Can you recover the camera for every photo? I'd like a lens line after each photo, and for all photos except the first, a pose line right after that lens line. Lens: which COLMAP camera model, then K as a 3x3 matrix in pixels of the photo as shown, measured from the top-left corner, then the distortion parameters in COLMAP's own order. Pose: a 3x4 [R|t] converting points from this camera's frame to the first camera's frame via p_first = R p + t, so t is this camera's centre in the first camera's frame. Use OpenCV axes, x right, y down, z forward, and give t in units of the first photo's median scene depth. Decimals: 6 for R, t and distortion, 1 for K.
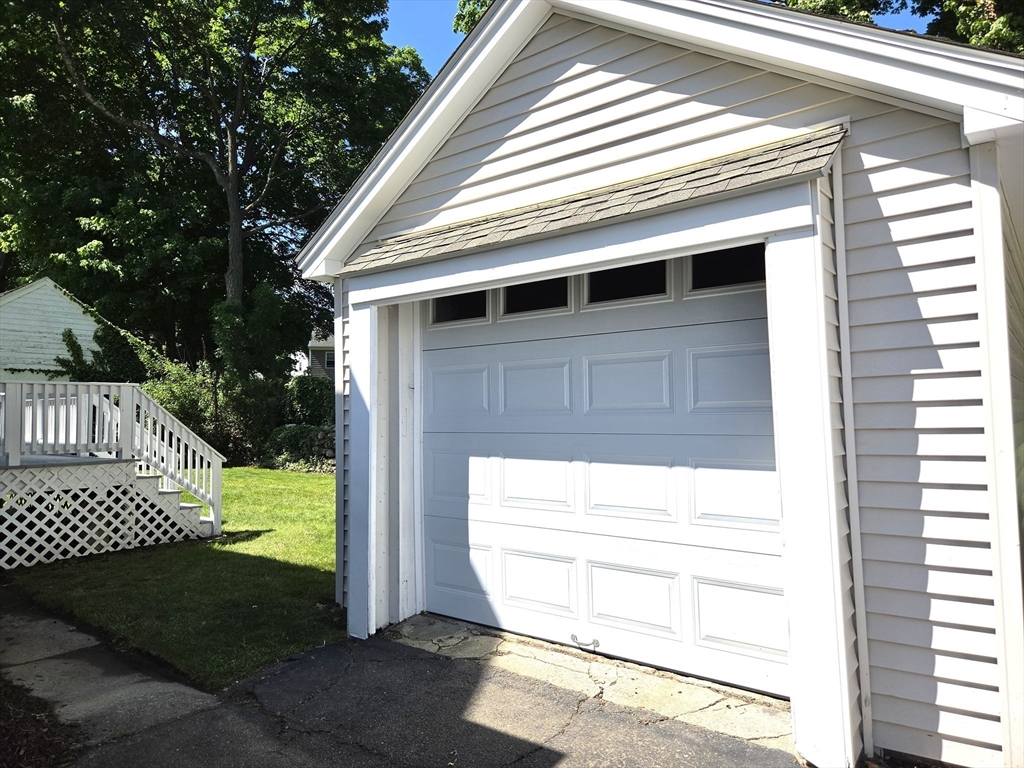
lens RADIAL K [[686.0, 0, 516.1], [0, 686.0, 386.7], [0, 0, 1]] dist [0.067471, -0.052788]
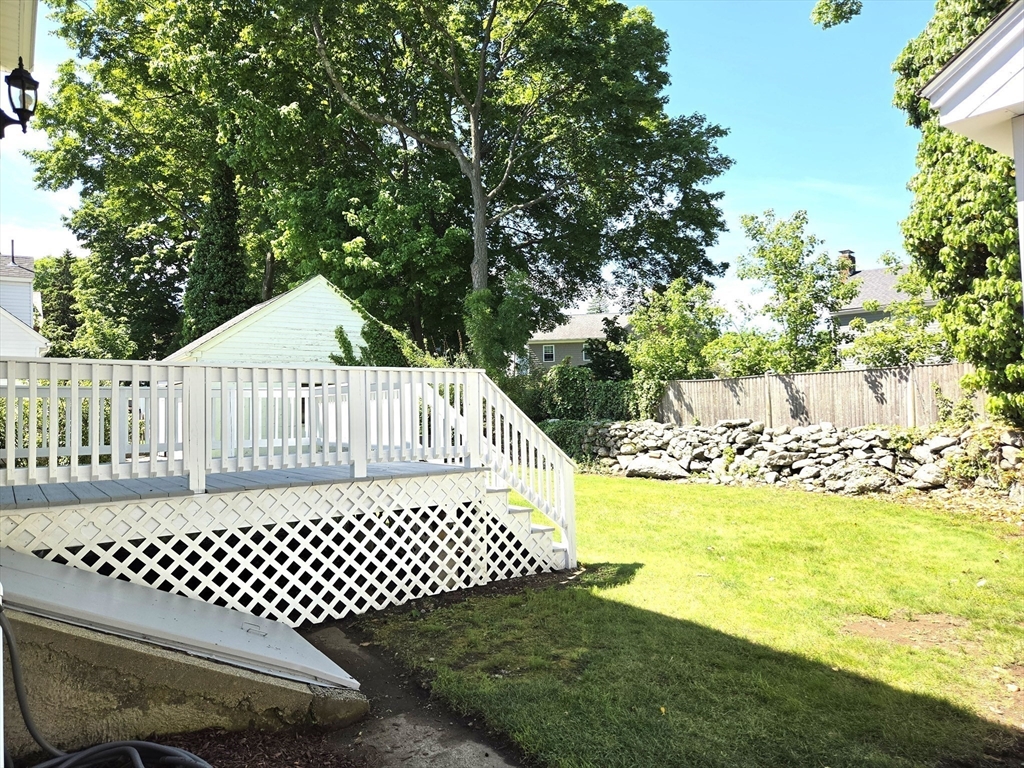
lens RADIAL K [[686.0, 0, 505.6], [0, 686.0, 385.1], [0, 0, 1]] dist [0.067471, -0.052788]
pose [[0.957107, -0.021931, -0.288903, -0.183338], [0.023919, 0.999708, 0.003350, 0.006950], [0.288745, -0.010117, 0.957353, 0.172349]]
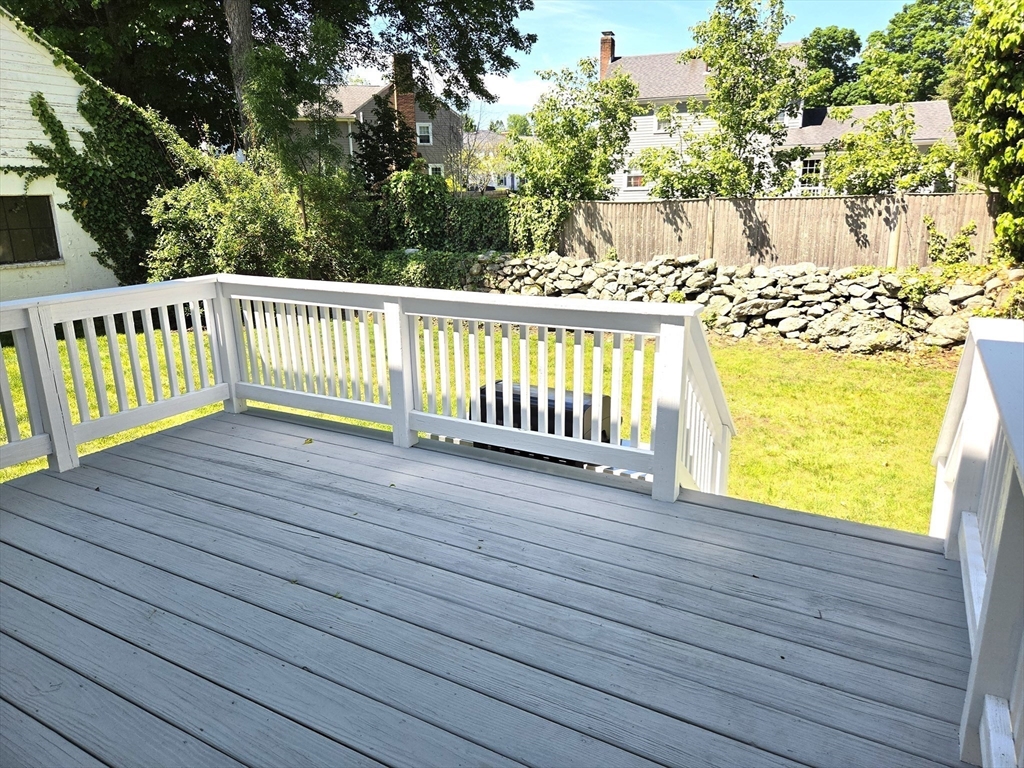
lens RADIAL K [[686.0, 0, 508.6], [0, 686.0, 382.7], [0, 0, 1]] dist [0.067471, -0.052788]
pose [[0.990213, -0.047624, 0.131189, -0.476104], [0.005056, 0.951603, 0.307290, -0.041891], [-0.139474, -0.303619, 0.942530, 0.442470]]
